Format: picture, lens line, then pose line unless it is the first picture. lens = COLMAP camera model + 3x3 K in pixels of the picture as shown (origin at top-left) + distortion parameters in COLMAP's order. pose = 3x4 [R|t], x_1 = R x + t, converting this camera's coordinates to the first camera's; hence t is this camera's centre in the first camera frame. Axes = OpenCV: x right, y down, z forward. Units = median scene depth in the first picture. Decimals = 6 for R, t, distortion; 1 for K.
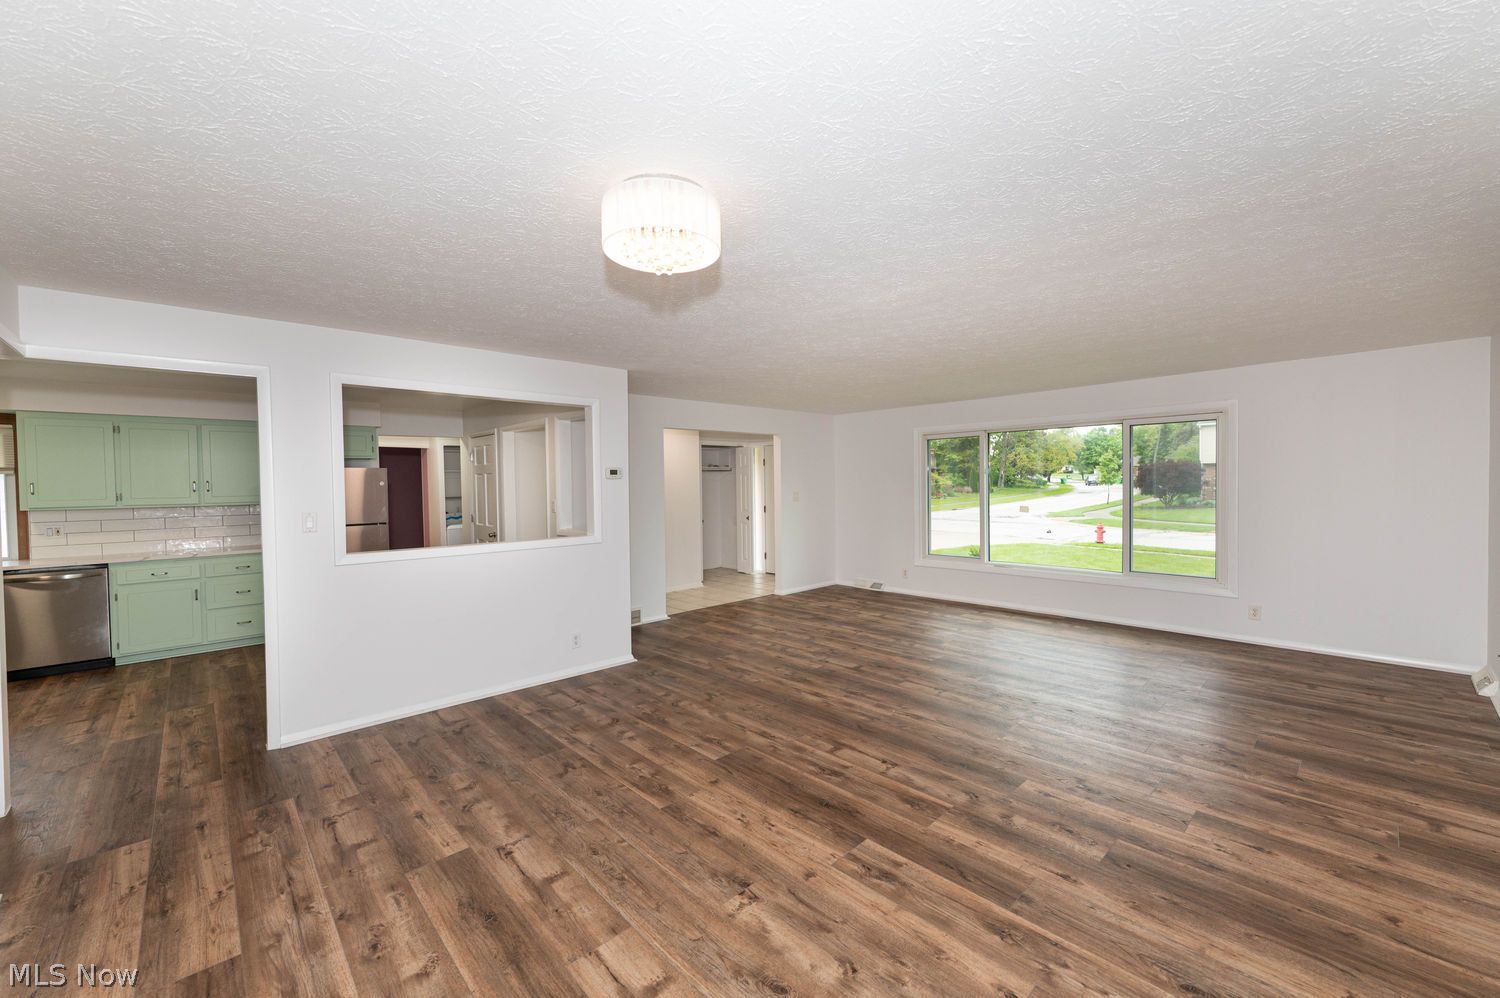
lens RADIAL K [[590.9, 0, 745.4], [0, 590.9, 503.4], [0, 0, 1]] dist [-0.000814, -0.000058]
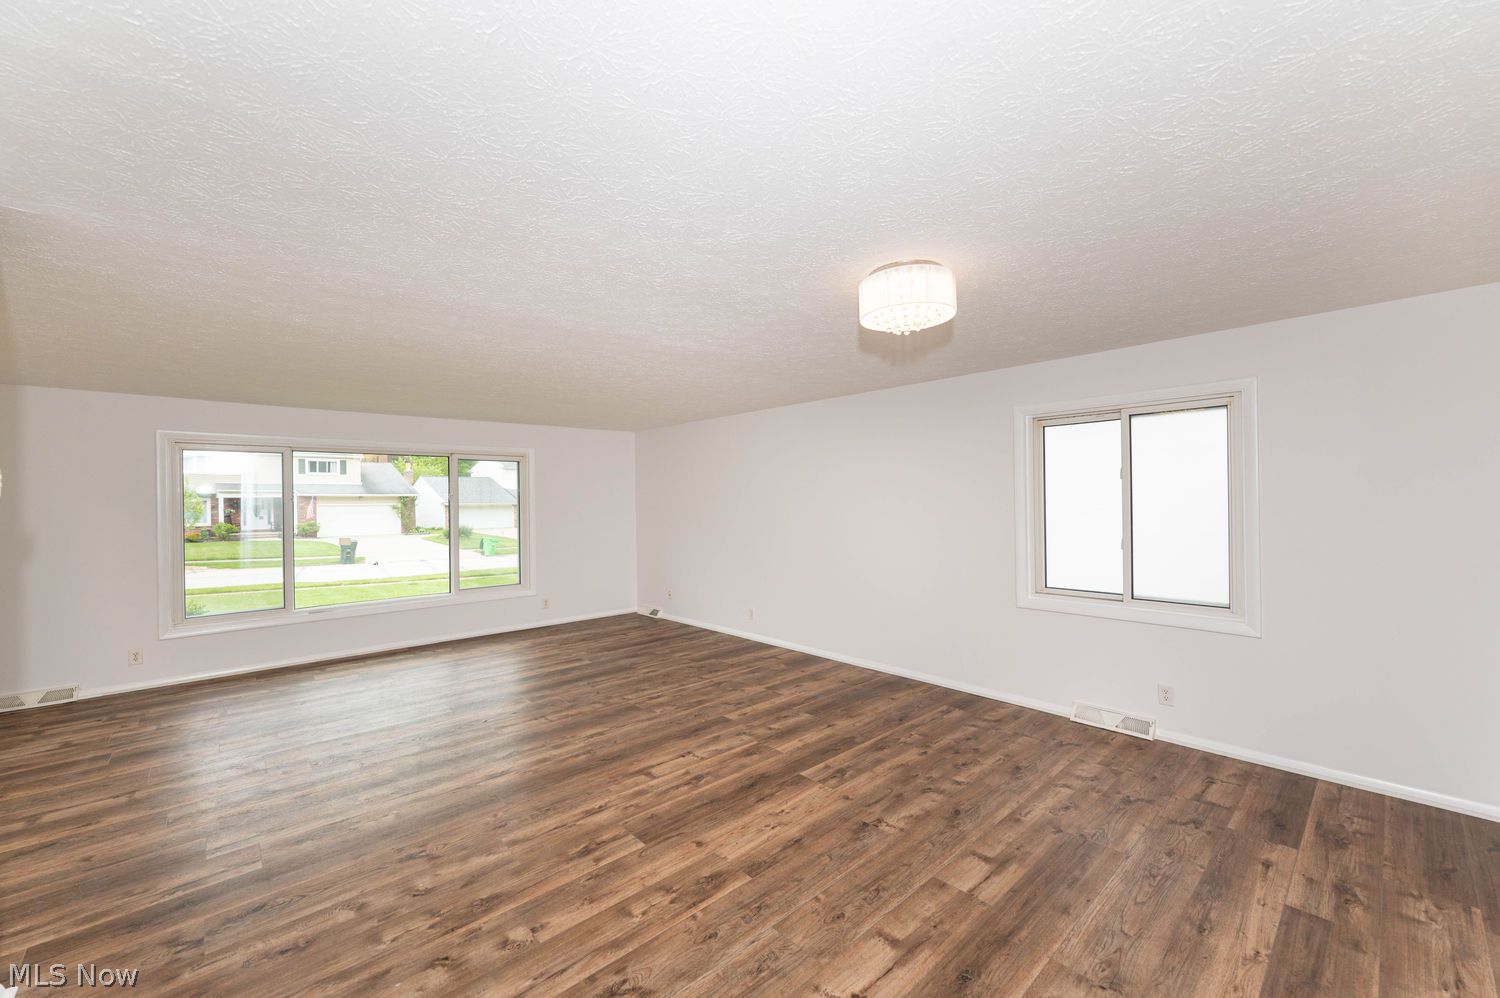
lens RADIAL K [[595.8, 0, 743.9], [0, 595.8, 498.2], [0, 0, 1]] dist [-0.001506, 0.000357]
pose [[0.015364, 0.018779, 0.999706, -0.792347], [0.045805, 0.998761, -0.019465, -0.018486], [-0.998832, 0.046091, 0.014485, 0.749856]]
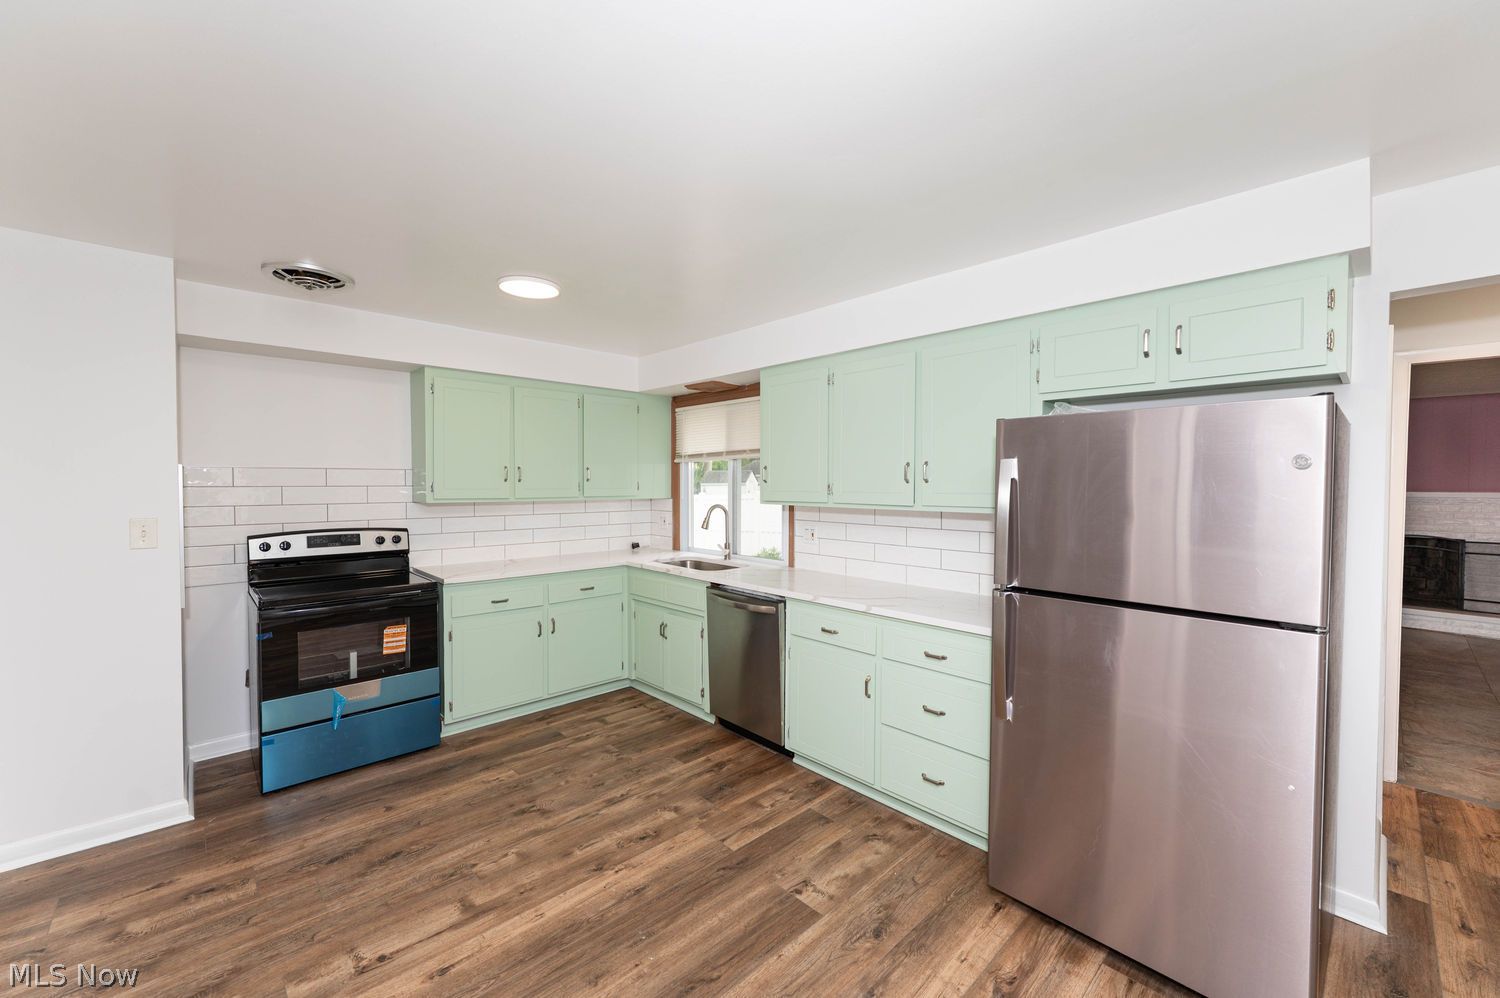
lens RADIAL K [[592.7, 0, 751.2], [0, 592.7, 497.3], [0, 0, 1]] dist [-0.000573, 0.000095]
pose [[0.009365, 0.043230, -0.999021, -0.663382], [-0.035582, 0.998447, 0.042872, -0.039843], [0.999323, 0.035145, 0.010888, 1.371041]]
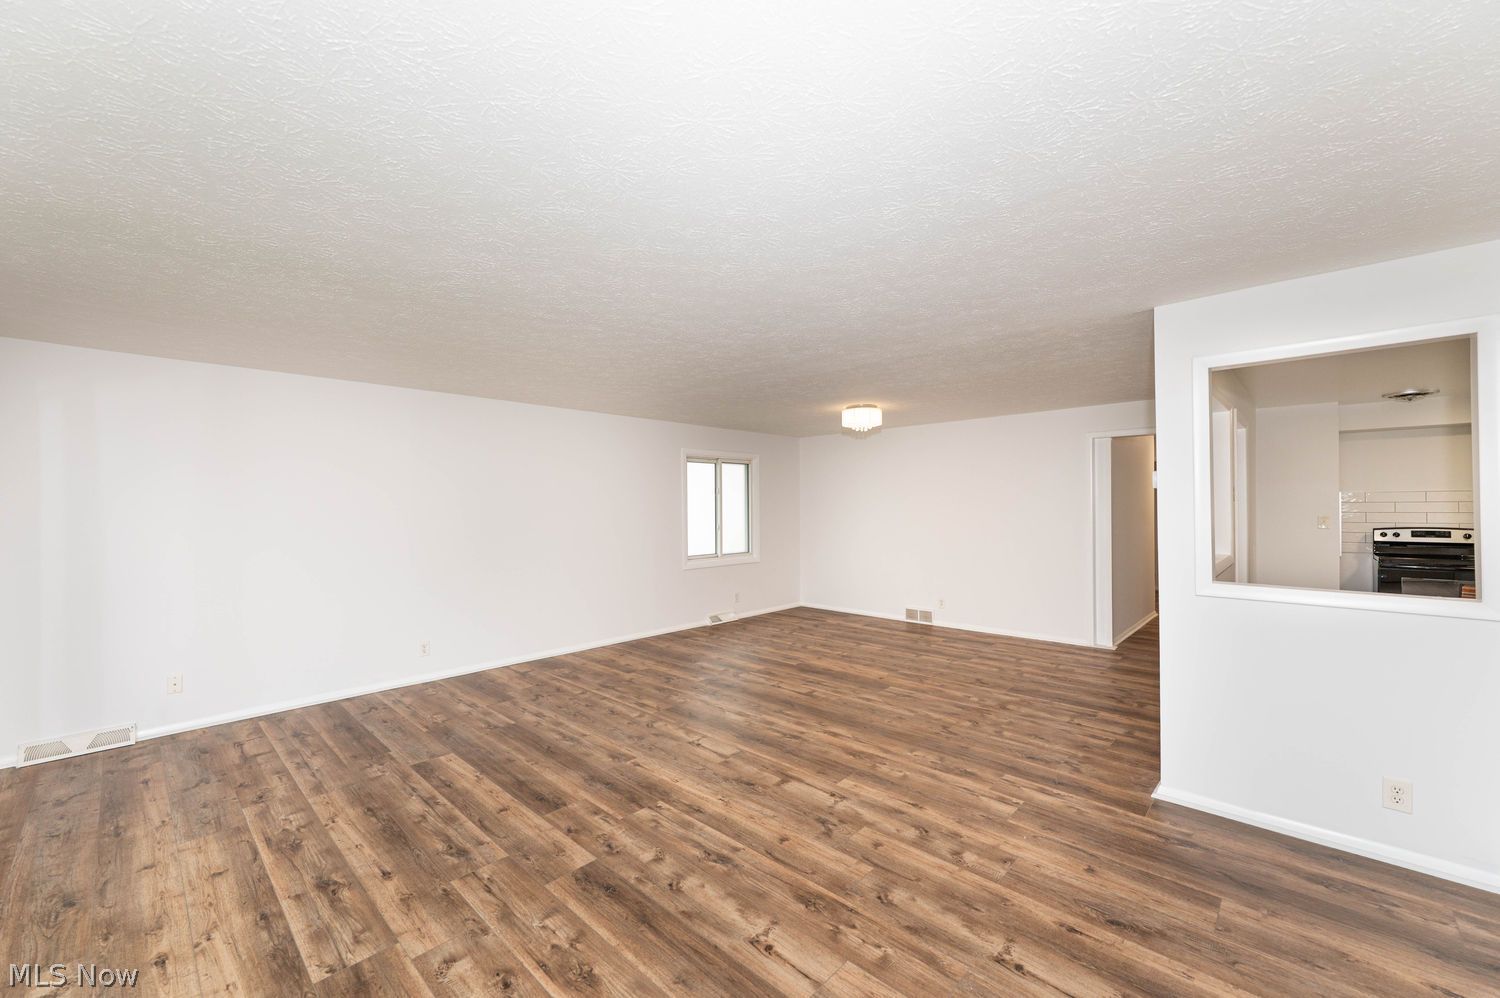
lens RADIAL K [[595.8, 0, 743.9], [0, 595.8, 498.2], [0, 0, 1]] dist [-0.001506, 0.000357]
pose [[-0.997981, 0.021174, -0.059879, 0.361546], [0.019895, 0.999563, 0.021869, -0.075504], [0.060316, 0.020633, -0.997966, 2.233455]]
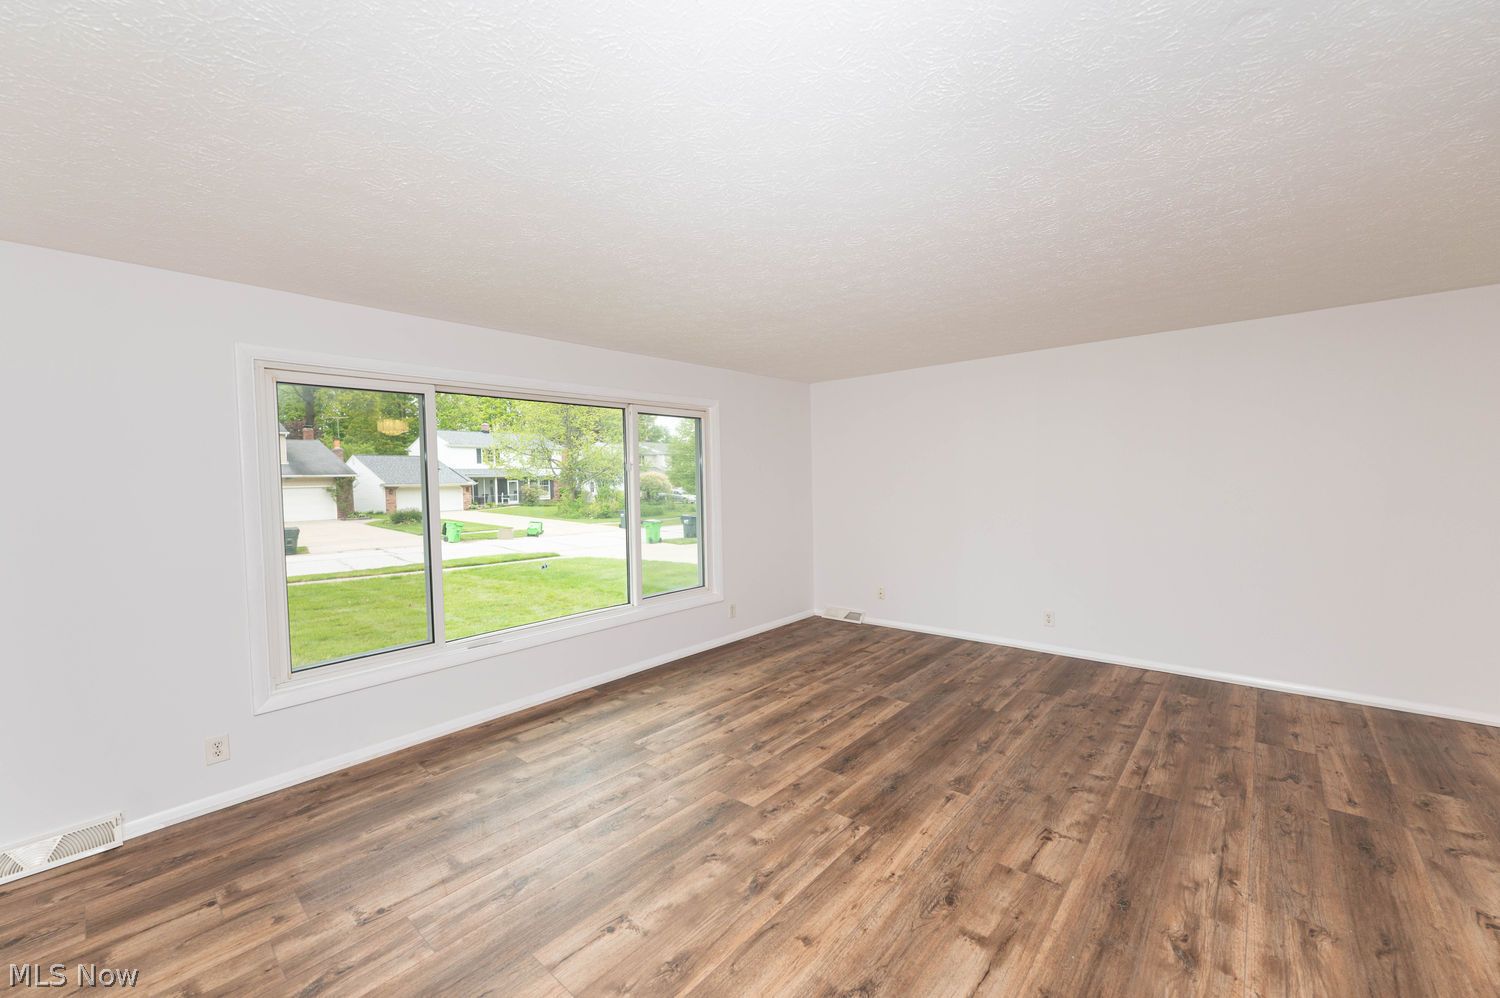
lens RADIAL K [[593.6, 0, 747.3], [0, 593.6, 513.8], [0, 0, 1]] dist [-0.001148, -0.000449]
pose [[-0.100617, -0.042357, 0.994023, -0.238404], [0.056725, 0.997224, 0.048235, -0.047674], [-0.993307, 0.061239, -0.097935, 1.584050]]
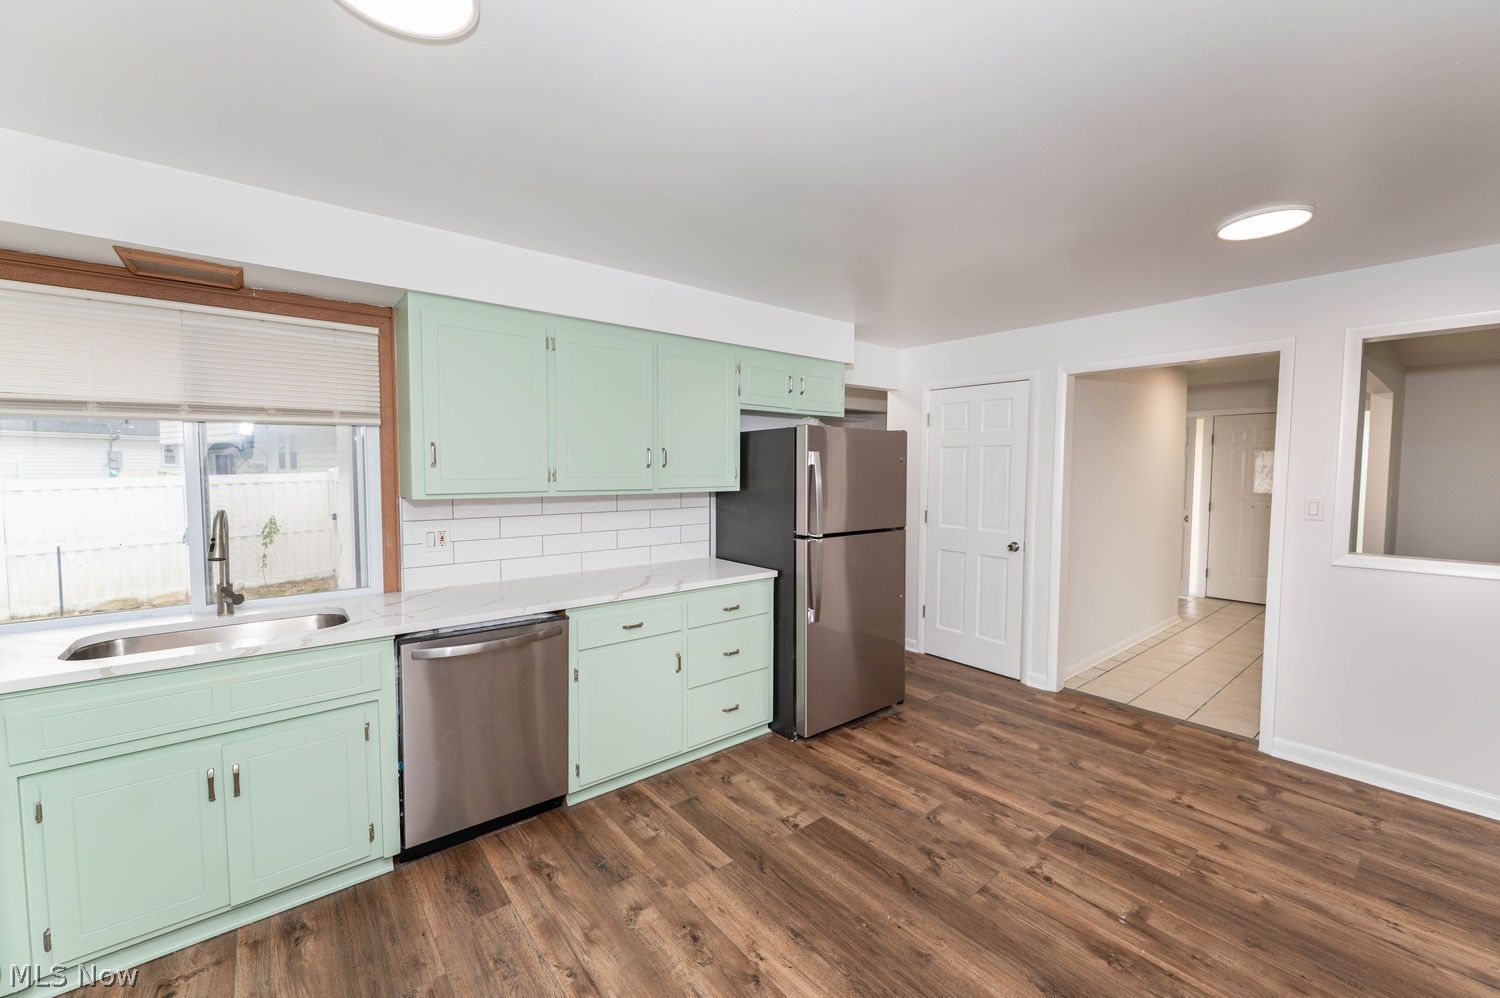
lens RADIAL K [[592.7, 0, 751.2], [0, 592.7, 497.3], [0, 0, 1]] dist [-0.000573, 0.000095]
pose [[0.997655, 0.023239, -0.064382, -1.284729], [-0.022084, 0.999583, 0.018608, -0.007545], [0.064787, -0.017143, 0.997752, 0.733710]]
